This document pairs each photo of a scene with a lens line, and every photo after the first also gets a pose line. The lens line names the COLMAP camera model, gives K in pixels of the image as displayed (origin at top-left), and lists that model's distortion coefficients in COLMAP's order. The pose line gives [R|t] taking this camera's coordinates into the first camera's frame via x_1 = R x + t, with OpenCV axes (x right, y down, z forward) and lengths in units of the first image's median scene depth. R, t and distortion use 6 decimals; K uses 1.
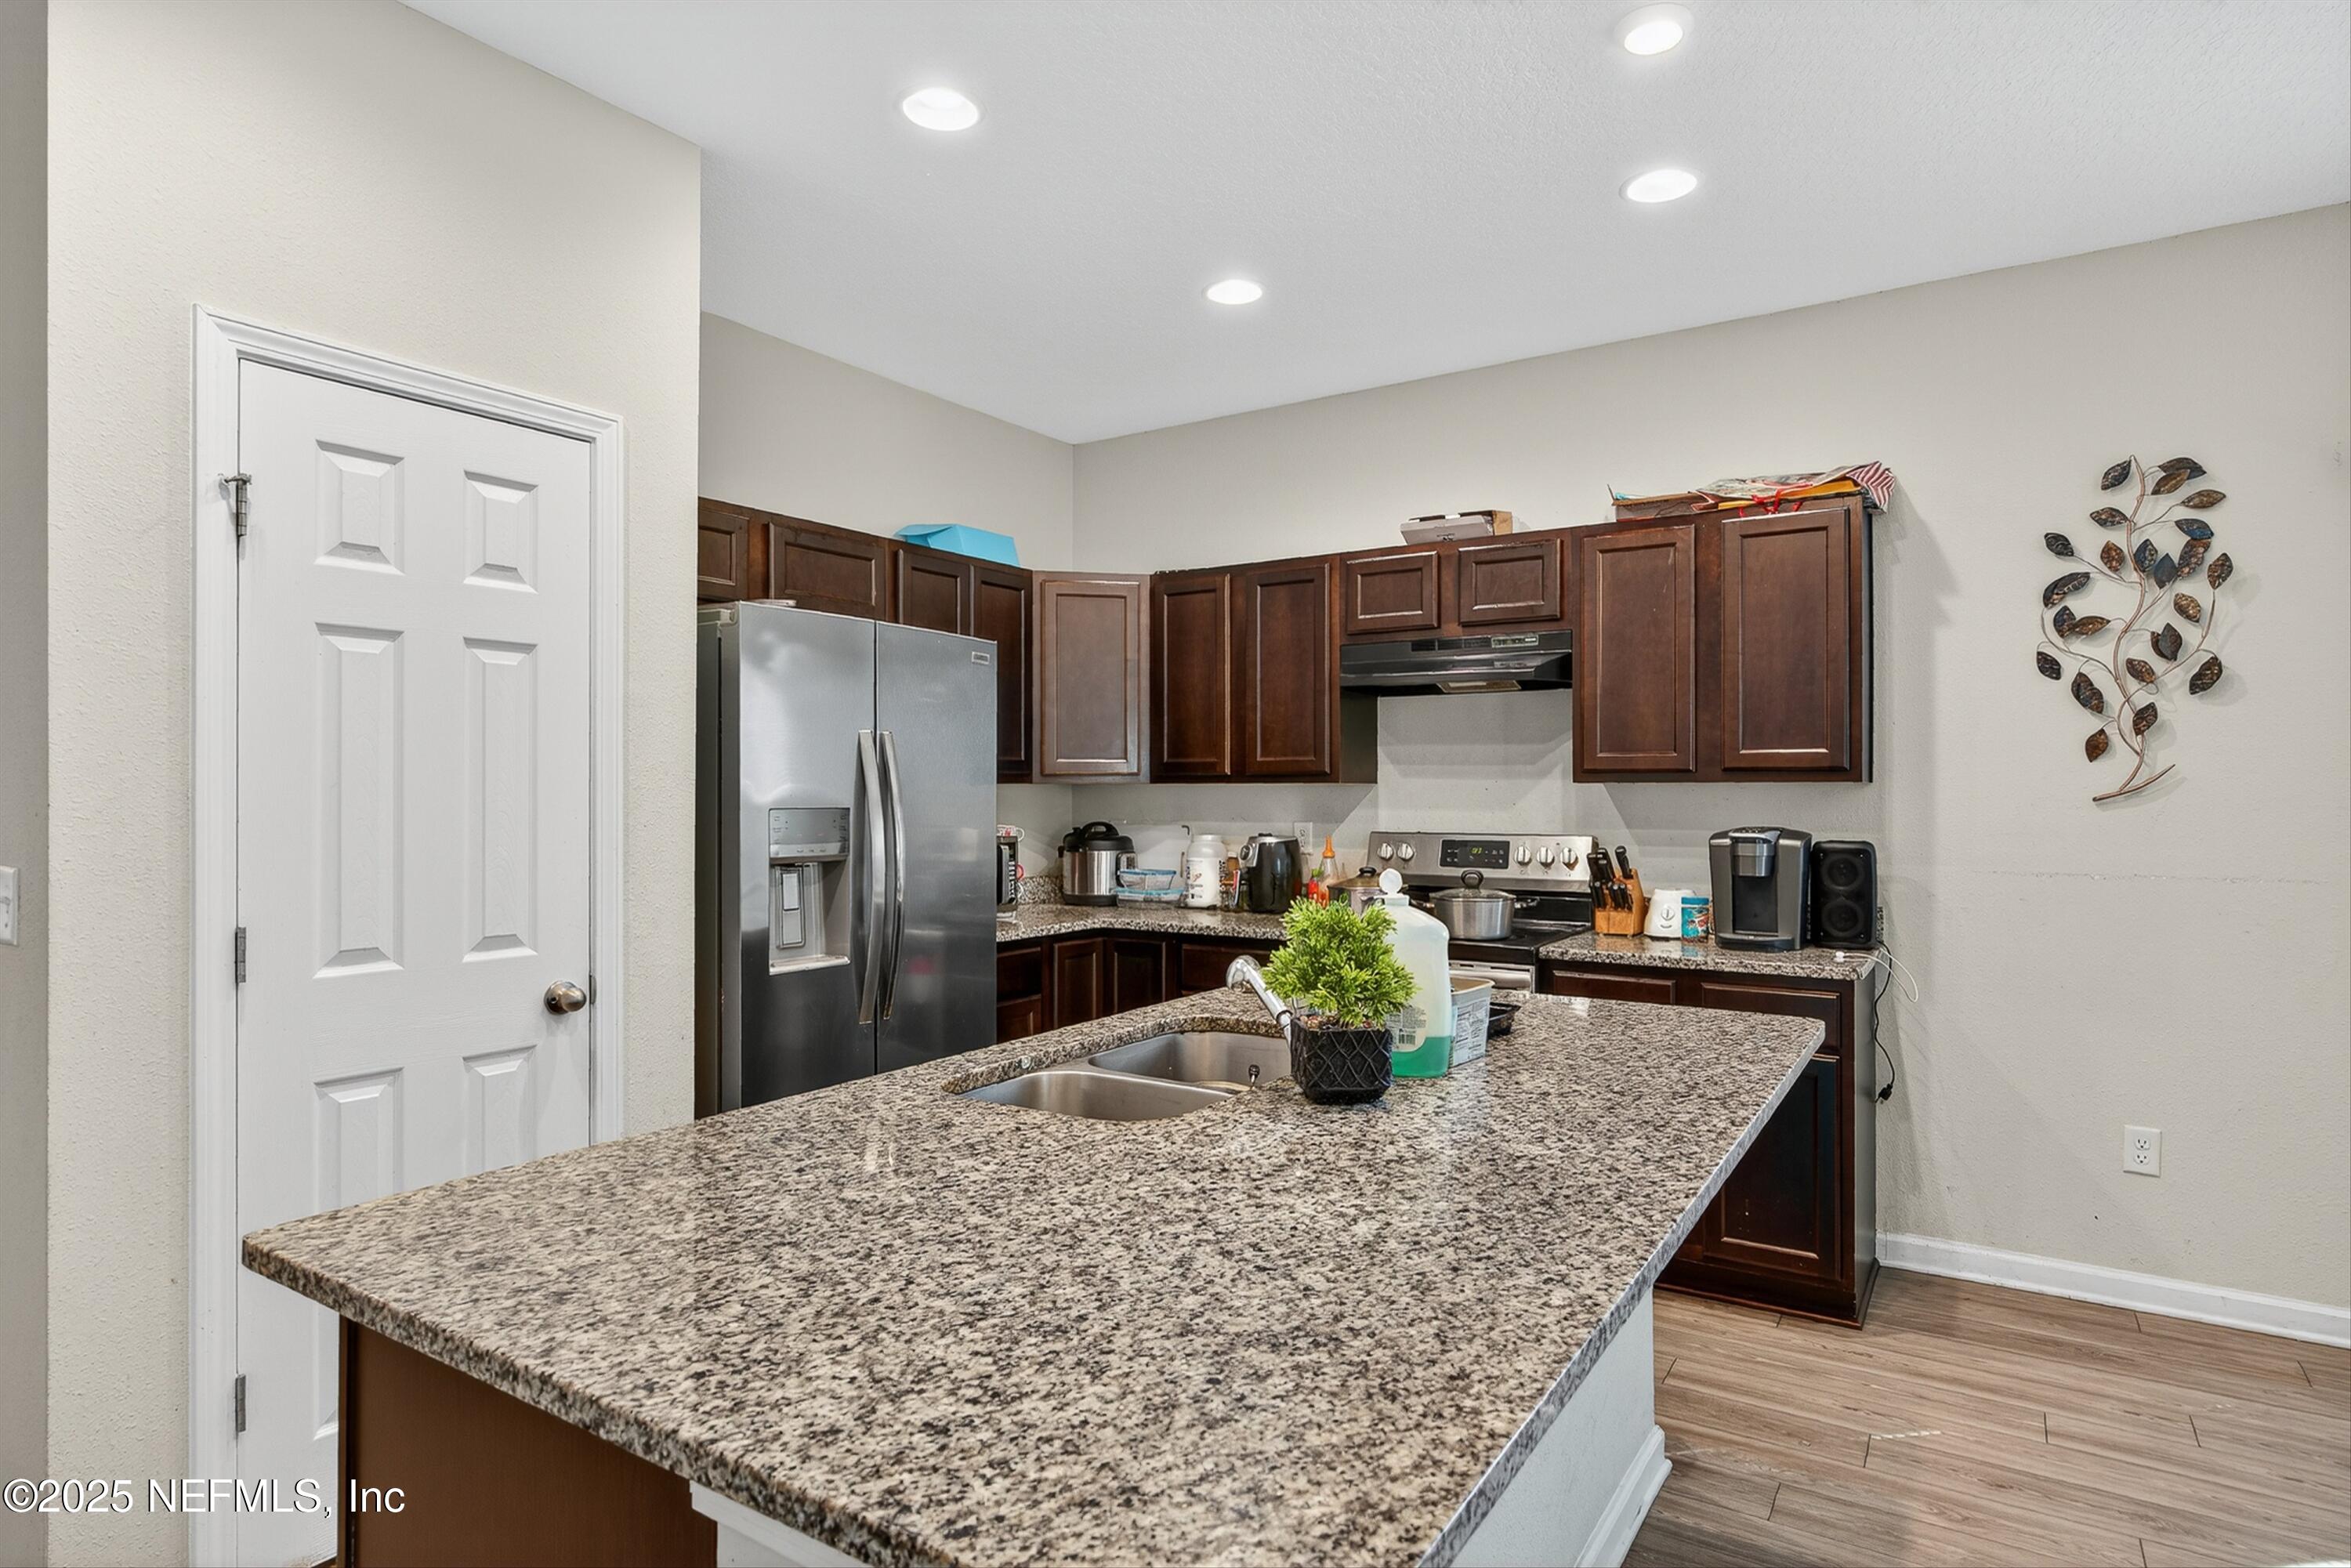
lens RADIAL K [[1269.6, 0, 1165.6], [0, 1269.6, 789.5], [0, 0, 1]] dist [-0.016375, 0.000392]
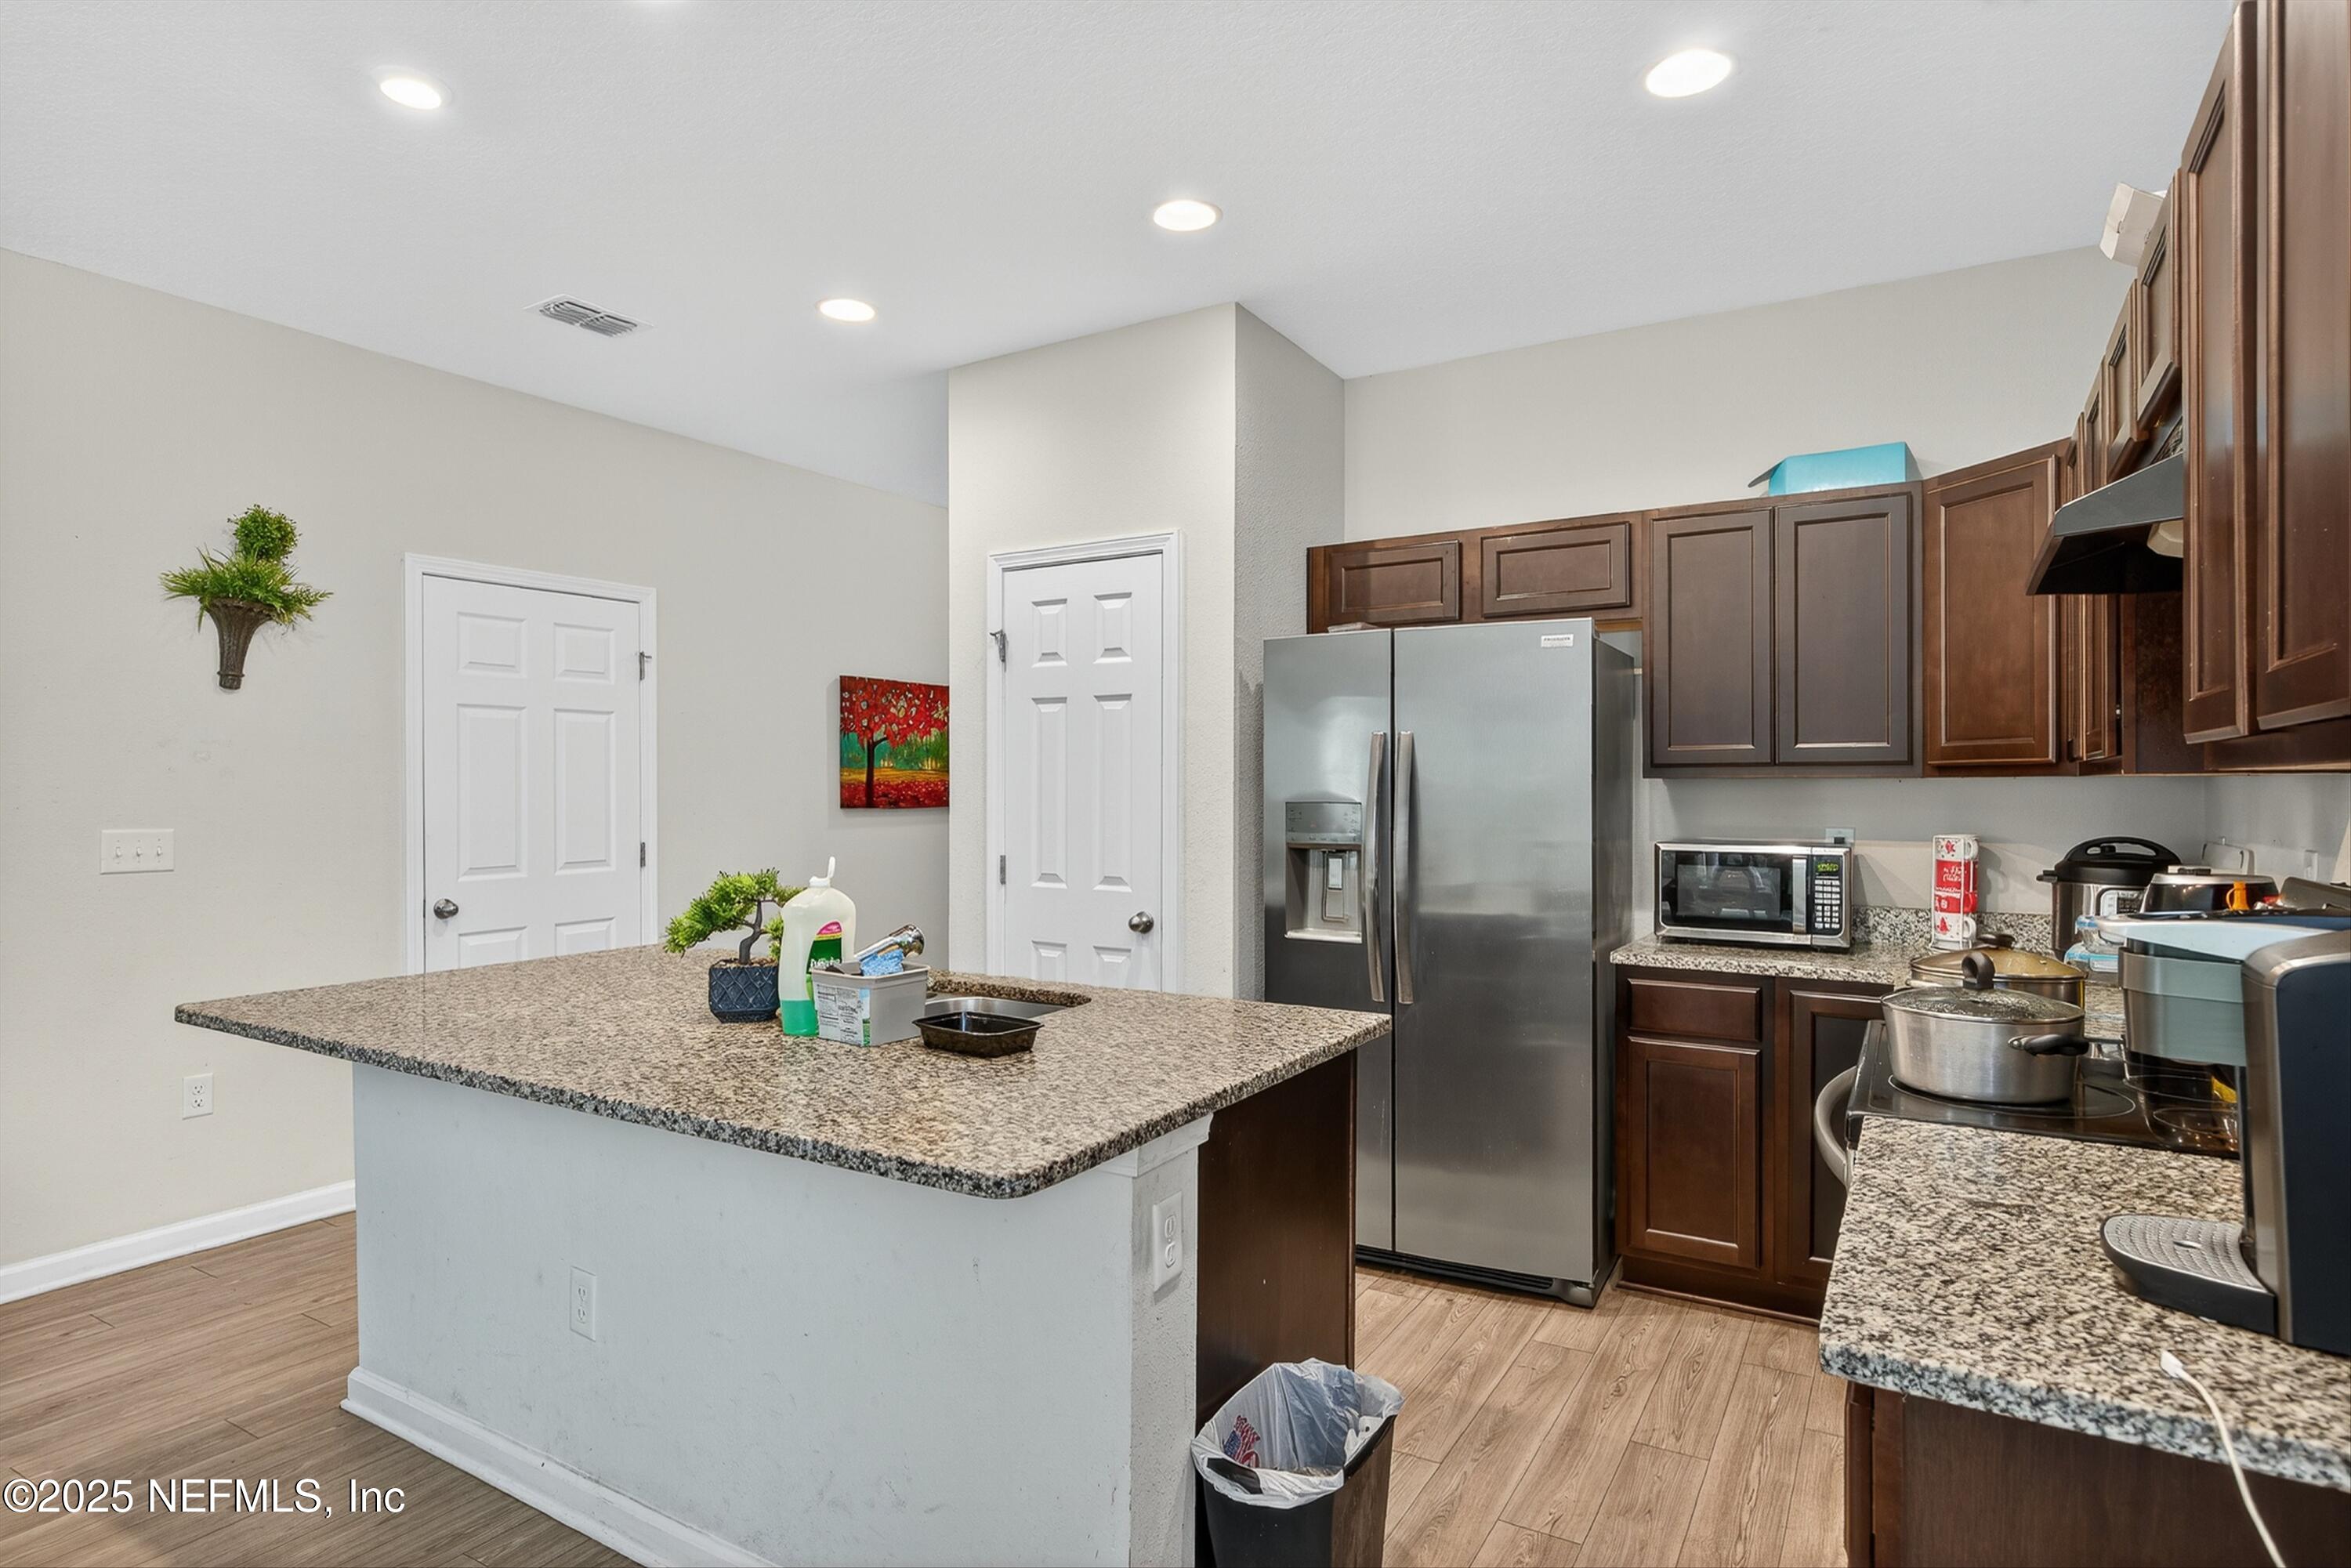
lens RADIAL K [[1215.2, 0, 1174.9], [0, 1215.2, 782.4], [0, 0, 1]] dist [0.000738, 0.000570]
pose [[0.043083, -0.003617, -0.999065, 0.782169], [-0.000688, 0.999993, -0.003650, -0.000029], [0.999071, 0.000844, 0.043080, 0.767088]]
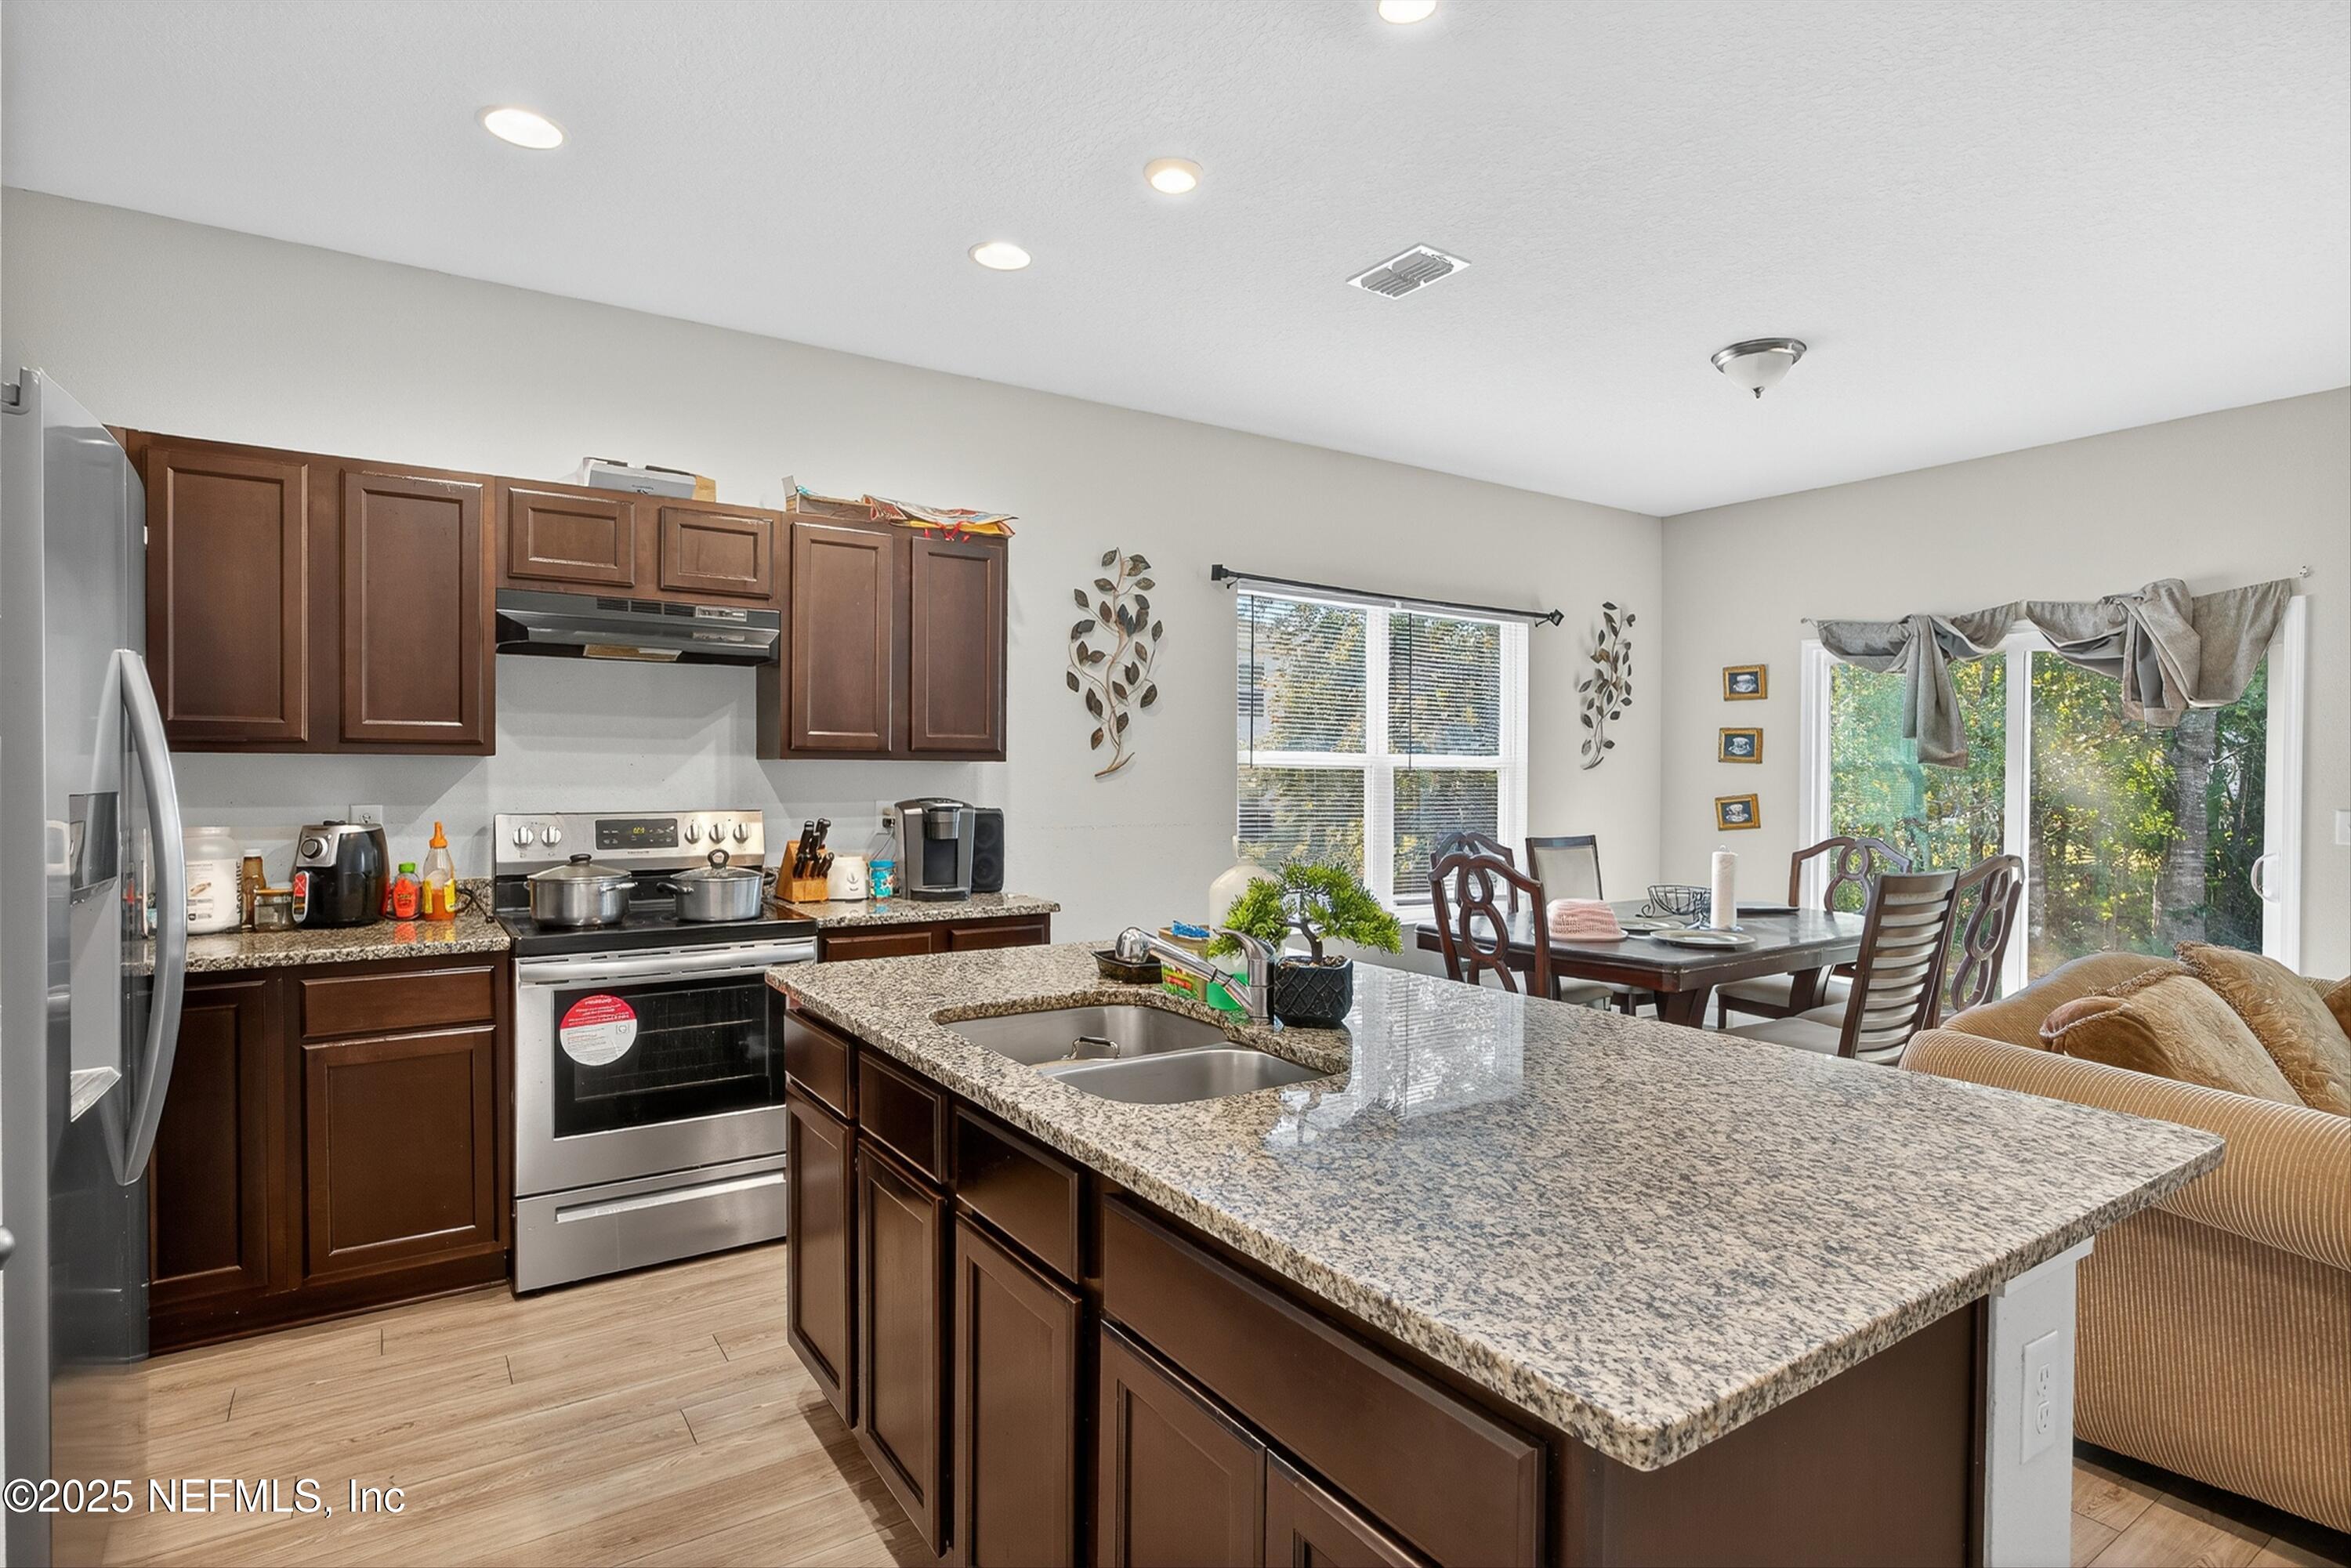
lens RADIAL K [[1215.2, 0, 1179.6], [0, 1215.2, 772.1], [0, 0, 1]] dist [0.000738, 0.000570]
pose [[0.376092, 0.000957, 0.926582, -0.550239], [-0.008241, 0.999963, 0.002312, 0.000150], [-0.926545, -0.008505, 0.376087, 0.379428]]
